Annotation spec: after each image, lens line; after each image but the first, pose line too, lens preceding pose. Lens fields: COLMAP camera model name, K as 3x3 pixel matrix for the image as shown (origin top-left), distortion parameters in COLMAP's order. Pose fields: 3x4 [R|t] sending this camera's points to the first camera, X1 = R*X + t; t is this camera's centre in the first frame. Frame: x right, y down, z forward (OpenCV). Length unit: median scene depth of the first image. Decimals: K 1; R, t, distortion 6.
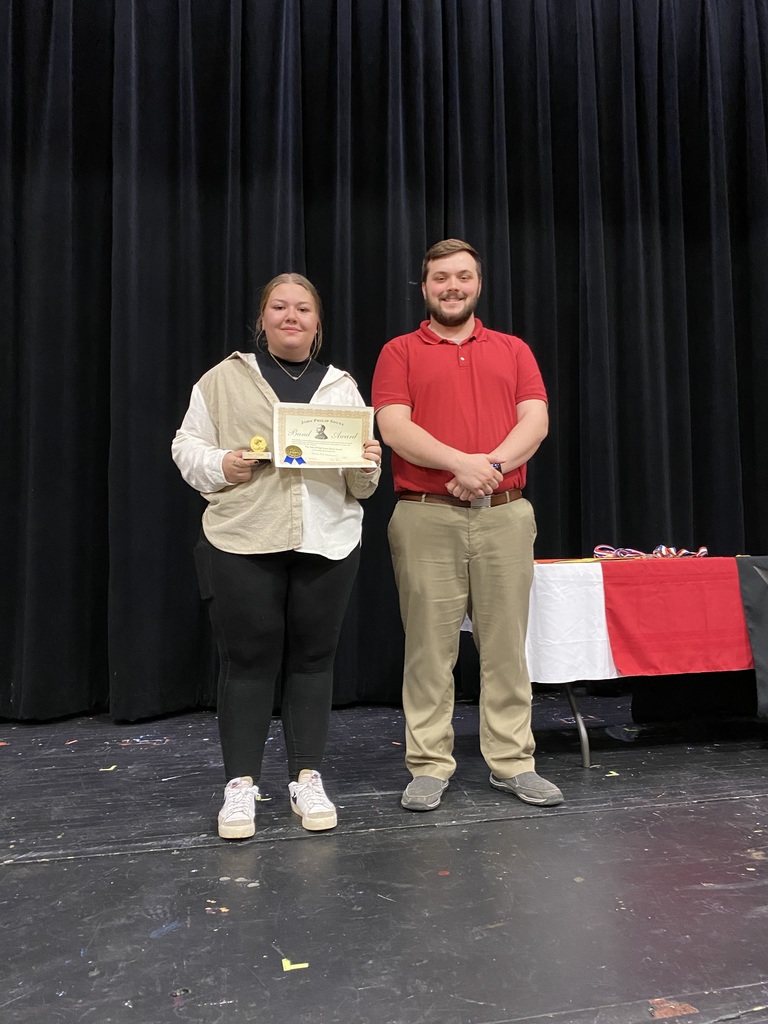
lens RADIAL K [[776.4, 0, 396.5], [0, 776.4, 505.7], [0, 0, 1]] dist [0.007010, 0.002035]
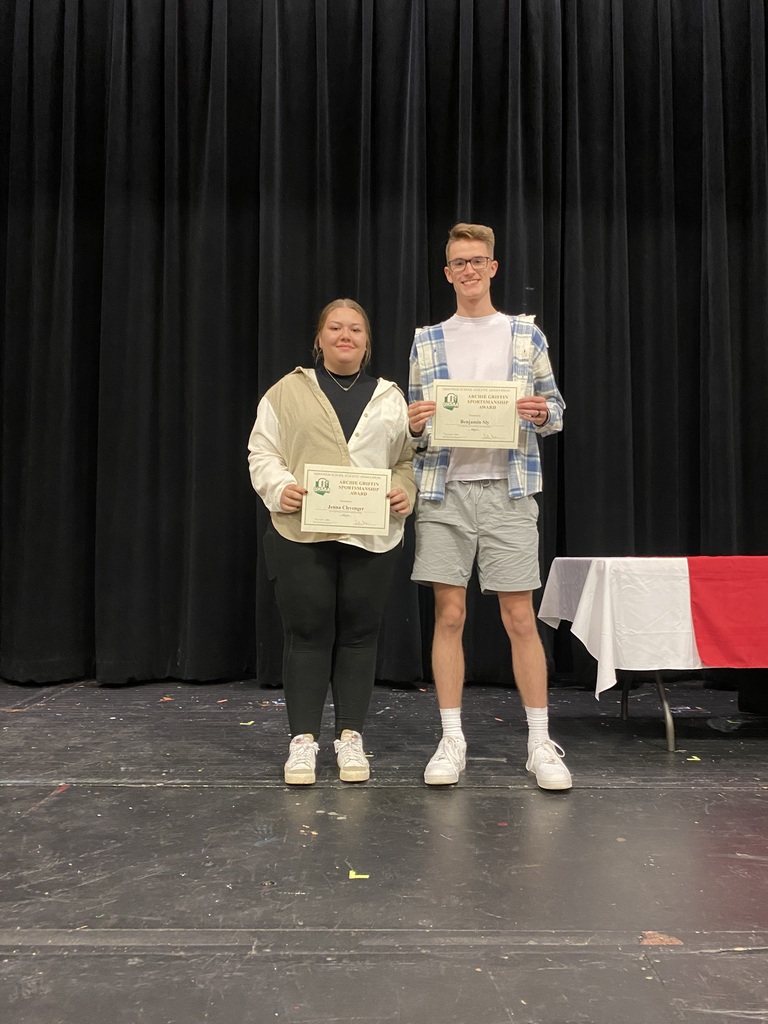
lens RADIAL K [[776.4, 0, 399.4], [0, 776.4, 505.2], [0, 0, 1]] dist [0.007010, 0.002035]
pose [[0.978542, 0.007089, -0.205923, 0.100515], [-0.004177, 0.999885, 0.014573, -0.011962], [0.206003, -0.013400, 0.978460, -0.107378]]
